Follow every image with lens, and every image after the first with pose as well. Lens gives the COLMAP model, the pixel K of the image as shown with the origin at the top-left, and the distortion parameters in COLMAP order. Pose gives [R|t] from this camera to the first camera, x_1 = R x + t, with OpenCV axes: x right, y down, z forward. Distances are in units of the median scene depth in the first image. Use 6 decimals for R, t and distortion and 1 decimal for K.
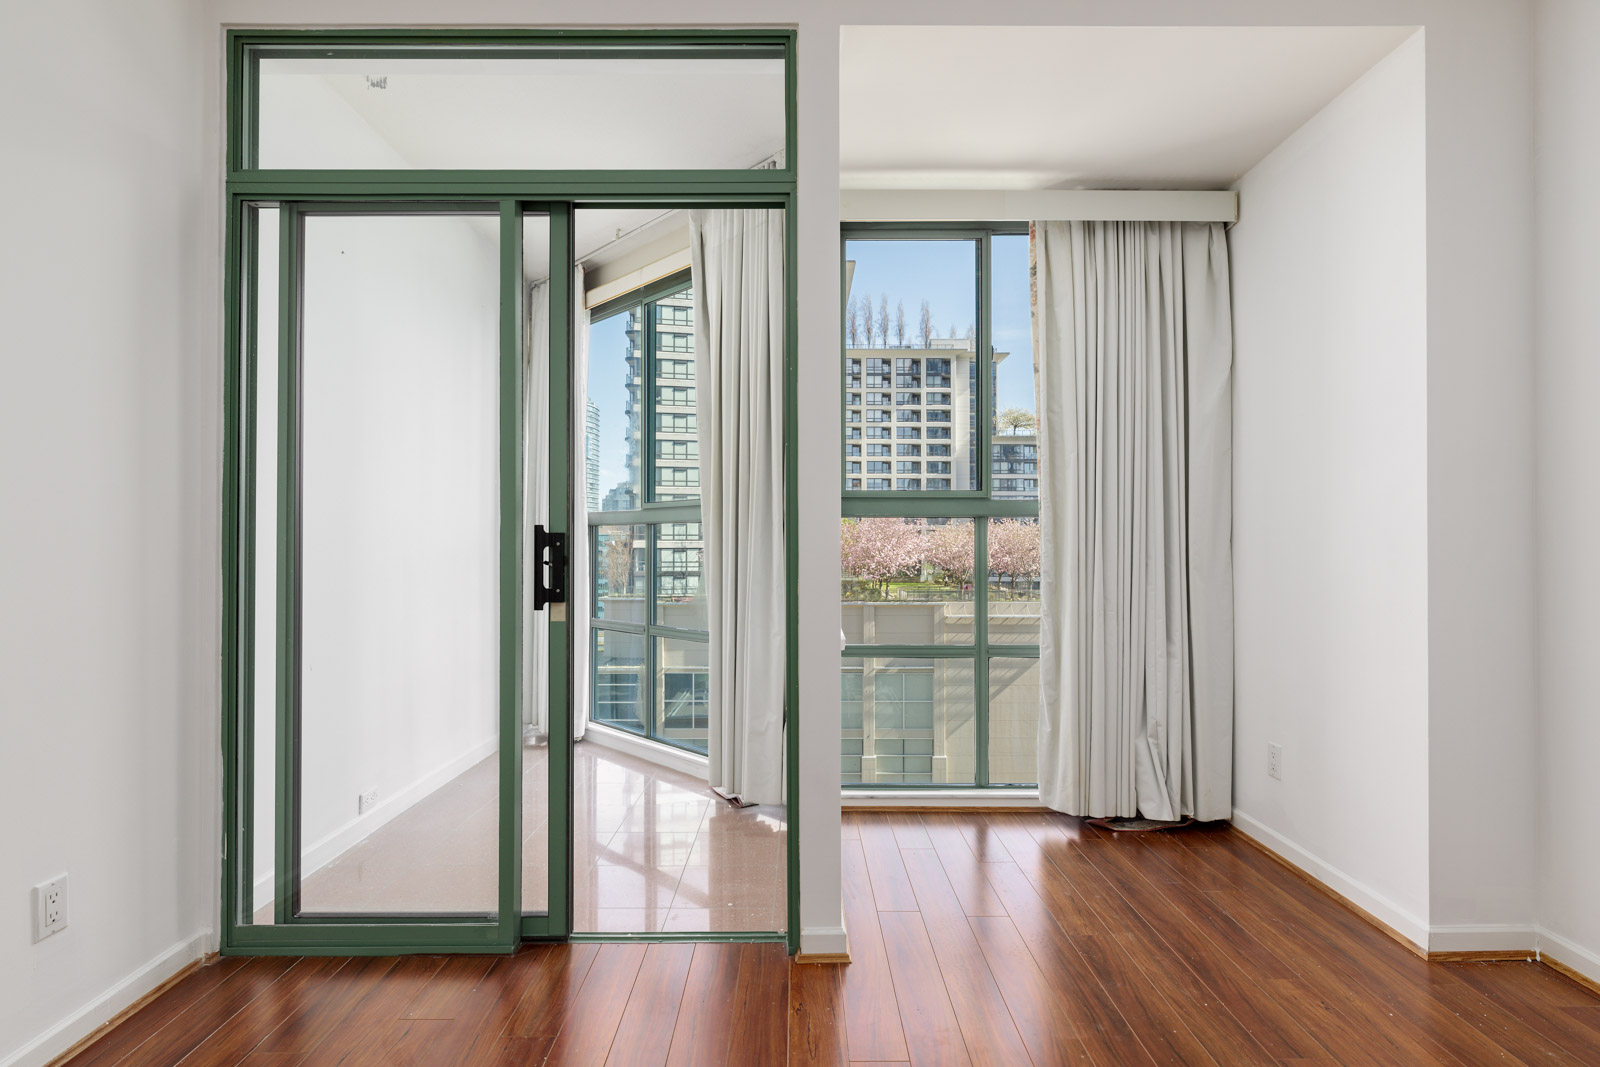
lens RADIAL K [[761.0, 0, 782.8], [0, 761.0, 541.3], [0, 0, 1]] dist [0.005770, -0.000970]
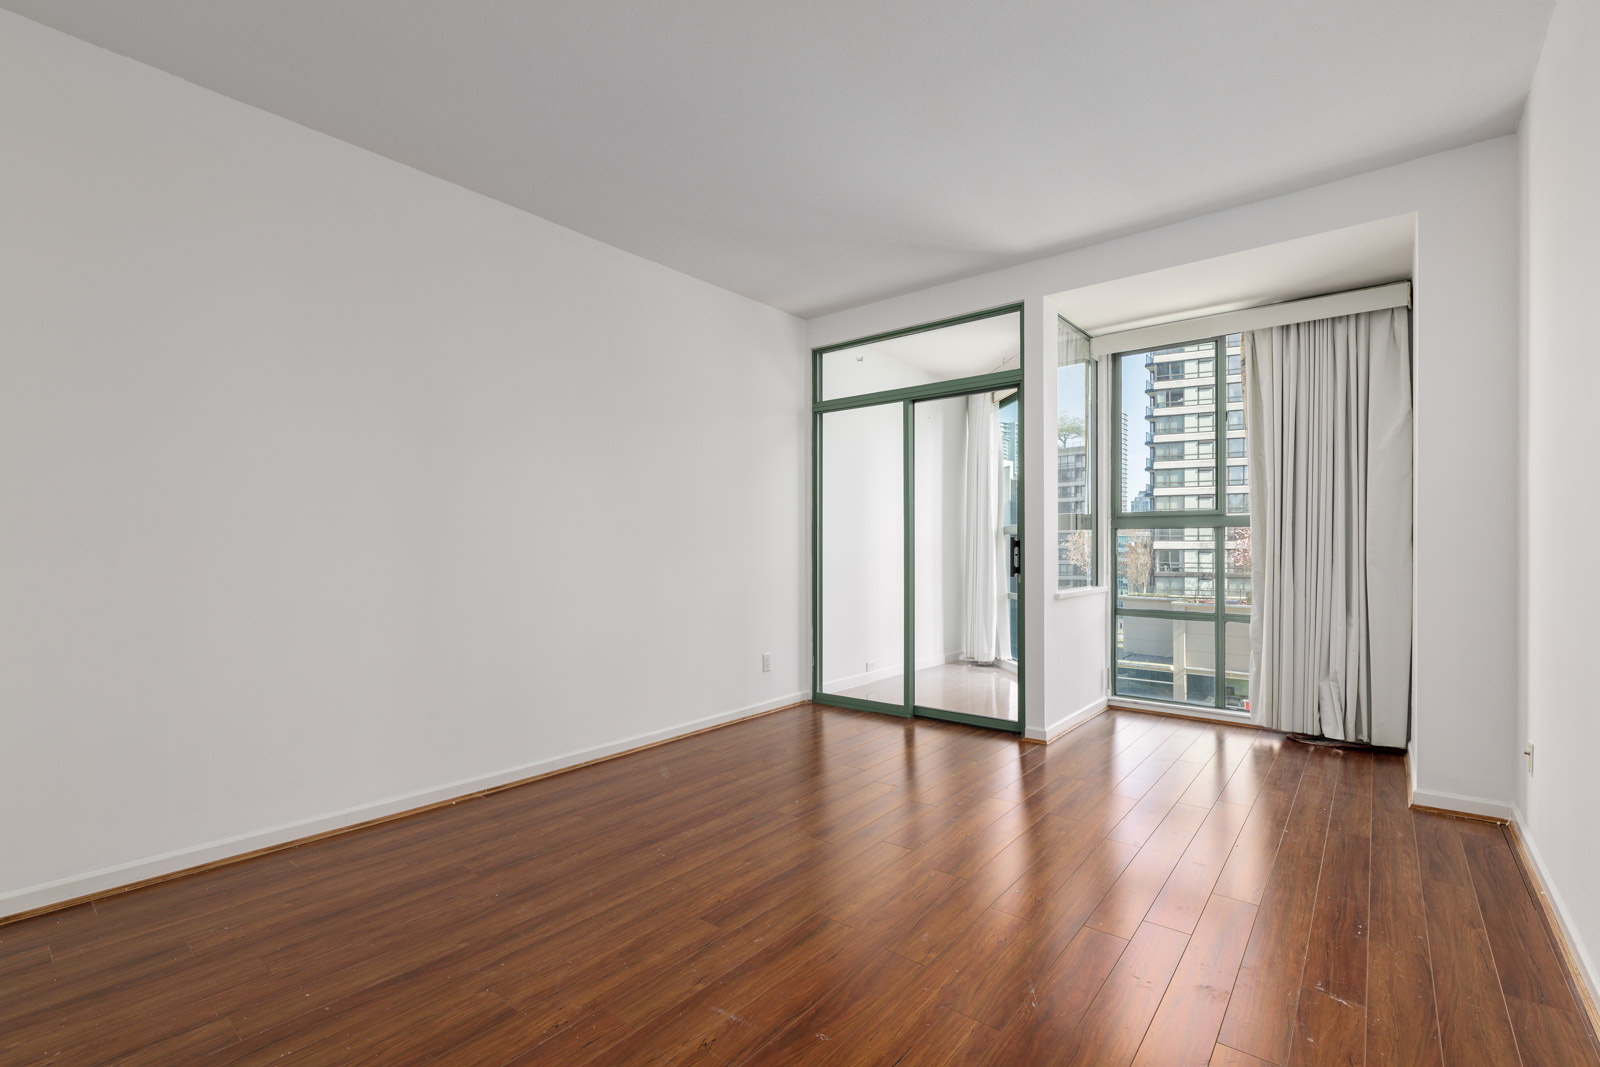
lens RADIAL K [[693.0, 0, 805.2], [0, 693.0, 542.4], [0, 0, 1]] dist [-0.004314, -0.000356]
pose [[0.781589, -0.001564, -0.623792, 0.506897], [0.001533, 0.999999, -0.000587, -0.003189], [0.623792, -0.000497, 0.781590, -0.606810]]
